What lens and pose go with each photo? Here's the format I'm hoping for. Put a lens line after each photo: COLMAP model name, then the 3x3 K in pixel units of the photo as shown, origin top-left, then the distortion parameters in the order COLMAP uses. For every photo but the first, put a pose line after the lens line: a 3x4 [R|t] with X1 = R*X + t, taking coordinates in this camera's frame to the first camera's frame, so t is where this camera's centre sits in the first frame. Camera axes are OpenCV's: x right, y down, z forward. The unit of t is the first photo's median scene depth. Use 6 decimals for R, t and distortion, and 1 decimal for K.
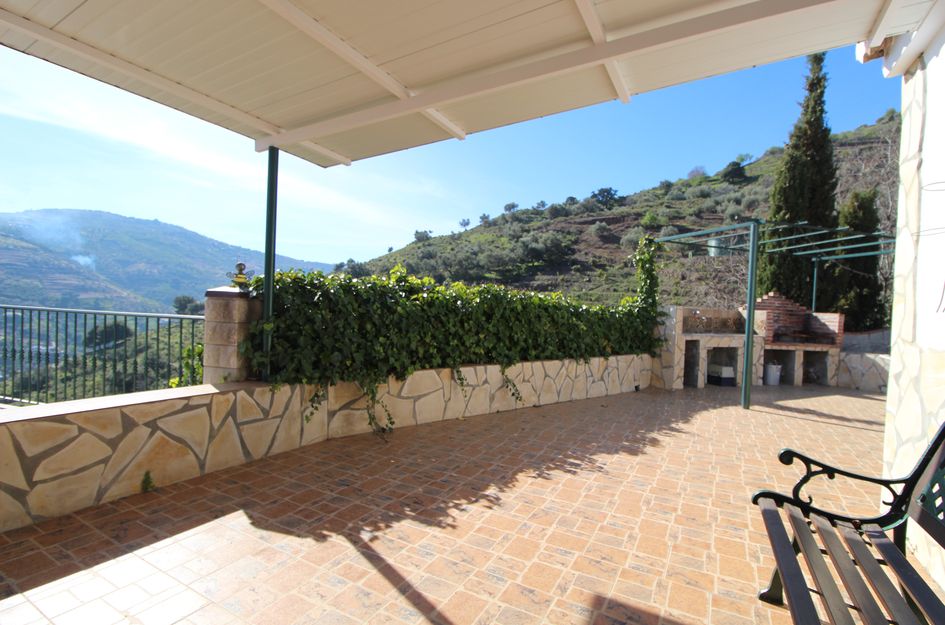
lens RADIAL K [[438.3, 0, 483.9], [0, 438.3, 314.4], [0, 0, 1]] dist [0.002470, -0.014981]
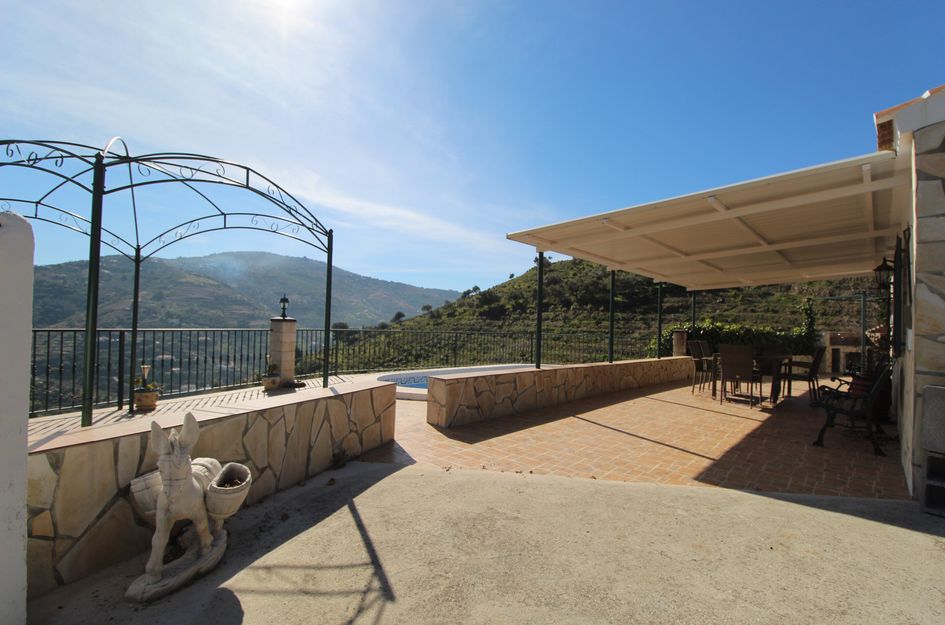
lens RADIAL K [[438.3, 0, 483.9], [0, 438.3, 314.4], [0, 0, 1]] dist [0.002470, -0.014981]
pose [[0.969116, -0.019349, -0.245846, -0.025906], [0.006816, 0.998638, -0.051727, -0.000208], [0.246512, 0.048453, 0.967928, -0.058521]]
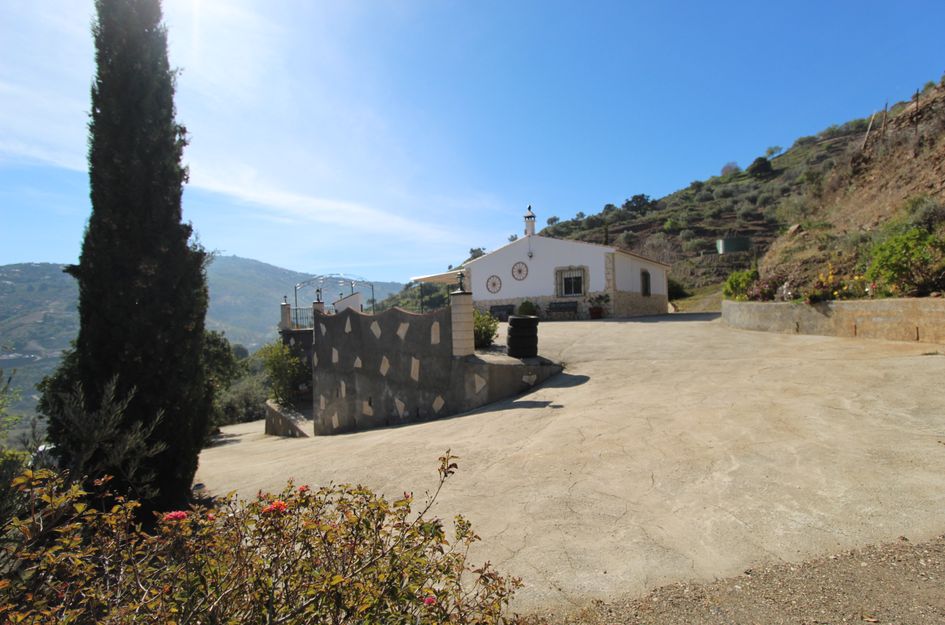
lens RADIAL K [[438.3, 0, 483.9], [0, 438.3, 314.4], [0, 0, 1]] dist [0.002470, -0.014981]
pose [[0.989474, -0.074825, -0.123864, 0.009769], [0.072787, 0.997128, -0.020907, 0.007949], [0.125072, 0.011672, 0.992079, -0.171815]]
